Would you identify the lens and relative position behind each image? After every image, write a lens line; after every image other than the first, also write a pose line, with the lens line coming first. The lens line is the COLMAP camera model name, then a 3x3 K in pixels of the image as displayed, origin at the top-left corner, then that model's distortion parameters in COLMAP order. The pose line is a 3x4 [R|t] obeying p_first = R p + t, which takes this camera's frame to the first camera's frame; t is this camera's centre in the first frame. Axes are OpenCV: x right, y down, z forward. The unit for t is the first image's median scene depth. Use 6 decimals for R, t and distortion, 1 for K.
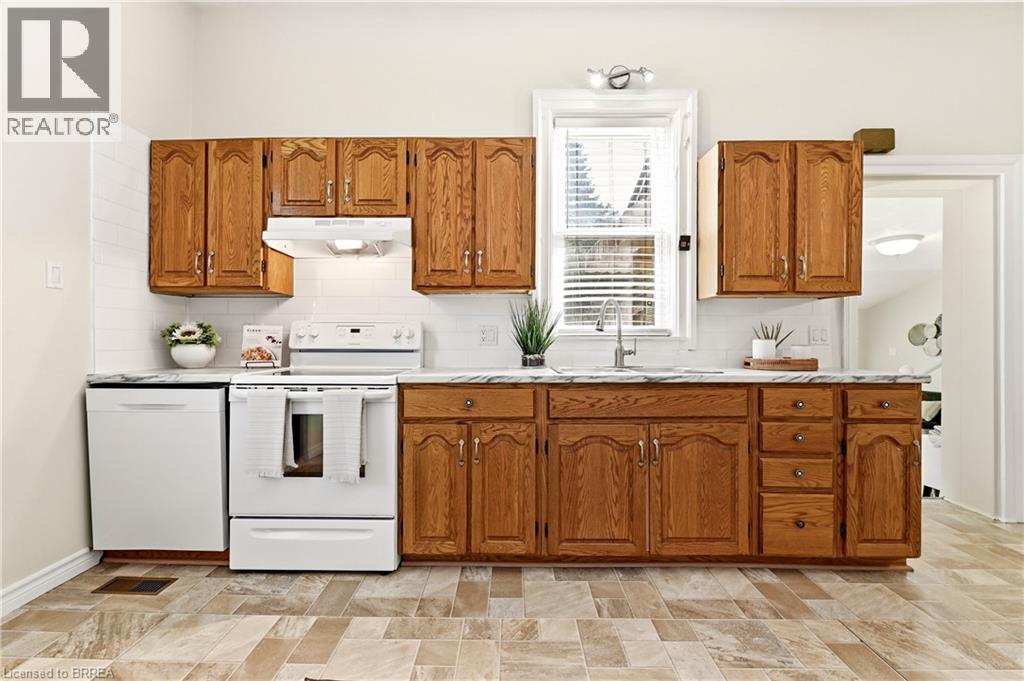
lens RADIAL K [[458.7, 0, 507.2], [0, 458.7, 341.7], [0, 0, 1]] dist [0.000252, -0.000122]
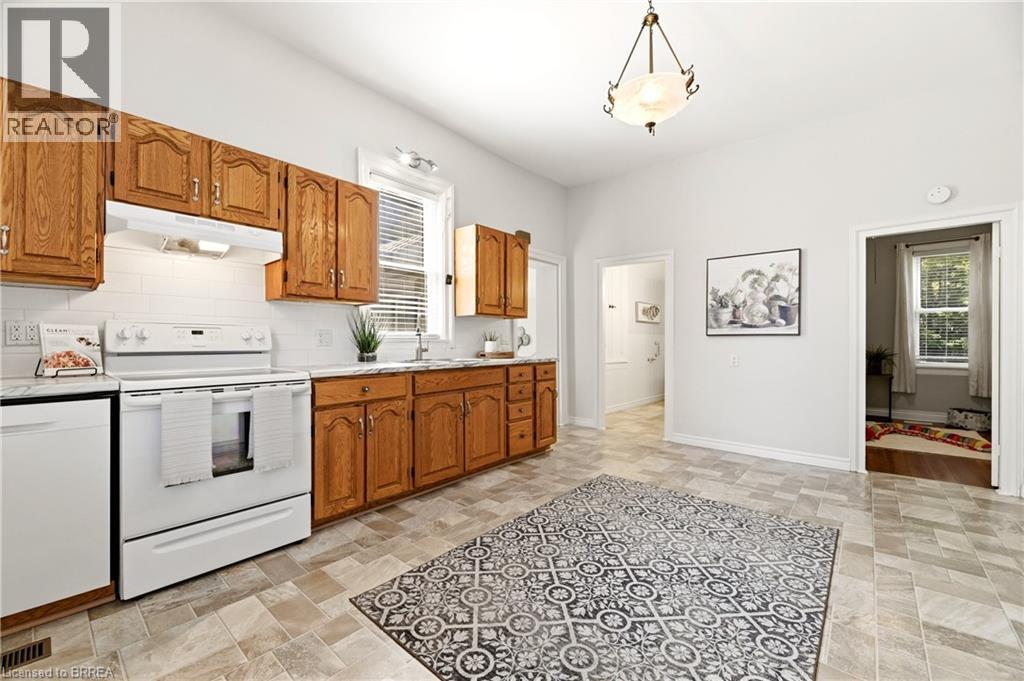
lens RADIAL K [[410.9, 0, 503.5], [0, 410.9, 342.4], [0, 0, 1]] dist [-0.003701, -0.000676]
pose [[0.653316, -0.003041, 0.757079, -0.625185], [0.005108, 0.999987, -0.000392, 0.000845], [-0.757068, 0.004123, 0.653323, -0.063890]]
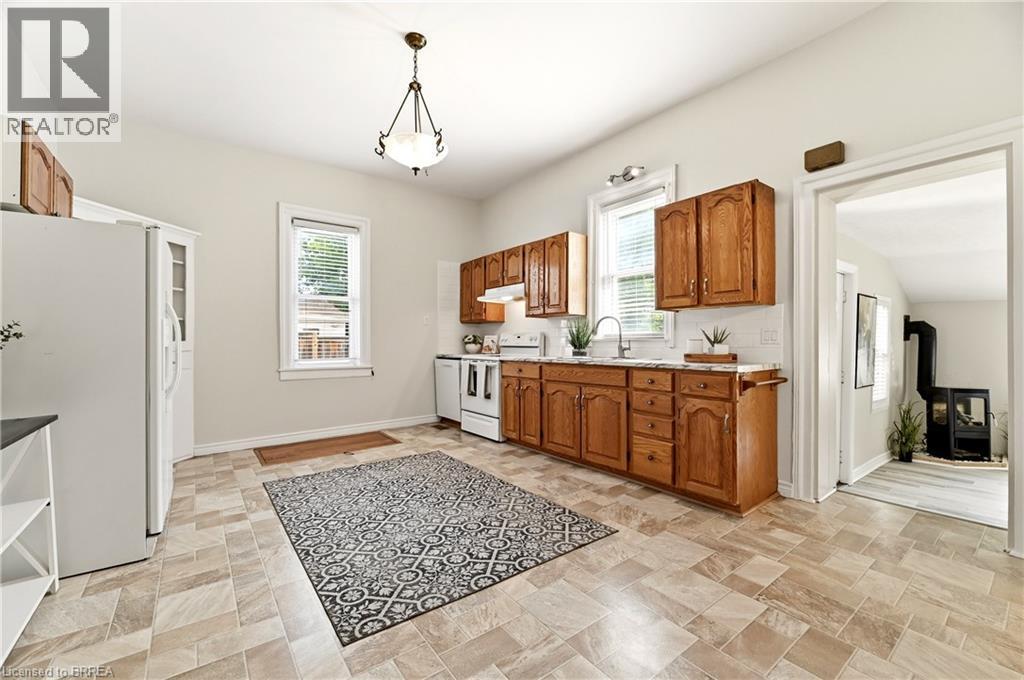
lens RADIAL K [[416.6, 0, 512.0], [0, 416.6, 340.0], [0, 0, 1]] dist [-0.000673, -0.000152]
pose [[0.617815, -0.007318, -0.786289, 1.259203], [-0.001621, 0.999943, -0.010580, 0.010023], [0.786322, 0.007812, 0.617768, -0.214134]]
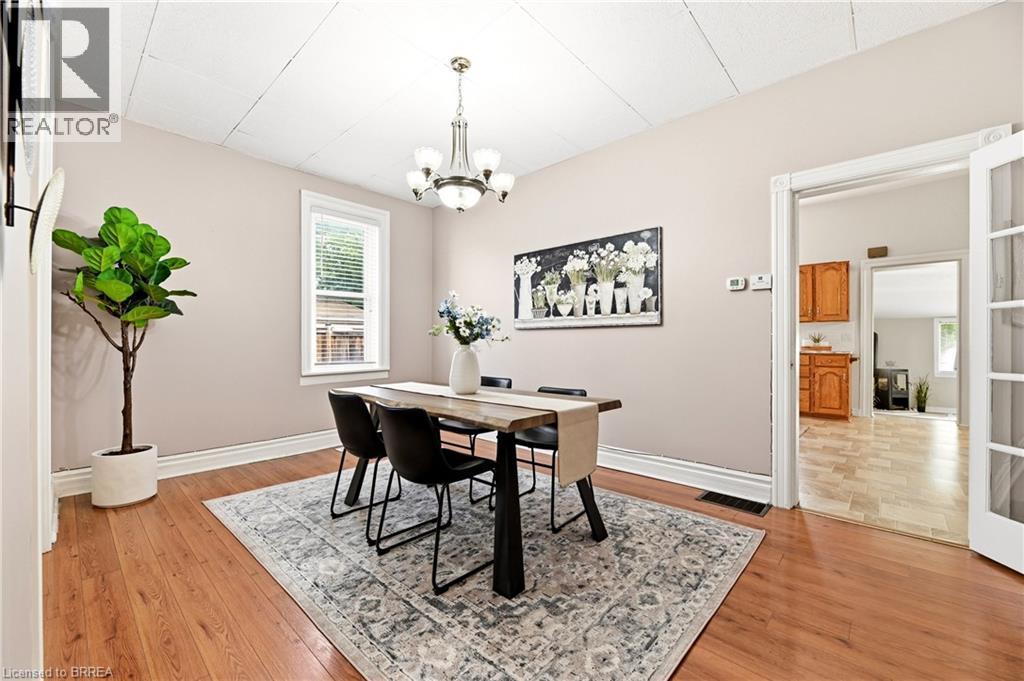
lens RADIAL K [[410.9, 0, 503.5], [0, 410.9, 342.4], [0, 0, 1]] dist [-0.003701, -0.000676]
pose [[0.741609, -0.001390, -0.670831, 0.885289], [-0.005608, 0.999950, -0.008272, 0.045630], [0.670809, 0.009897, 0.741564, -1.986630]]
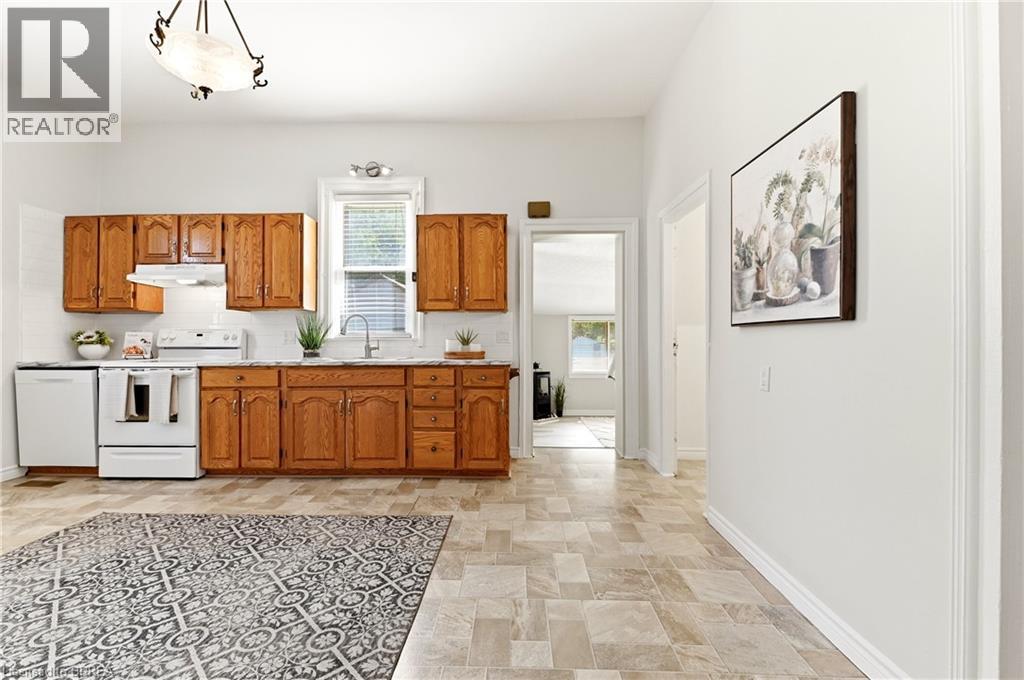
lens RADIAL K [[443.4, 0, 504.4], [0, 443.4, 340.7], [0, 0, 1]] dist [-0.001431, -0.001146]
pose [[0.999948, -0.004416, -0.009229, 0.786095], [0.004353, 0.999967, -0.006837, 0.010845], [0.009258, 0.006796, 0.999934, -0.536536]]
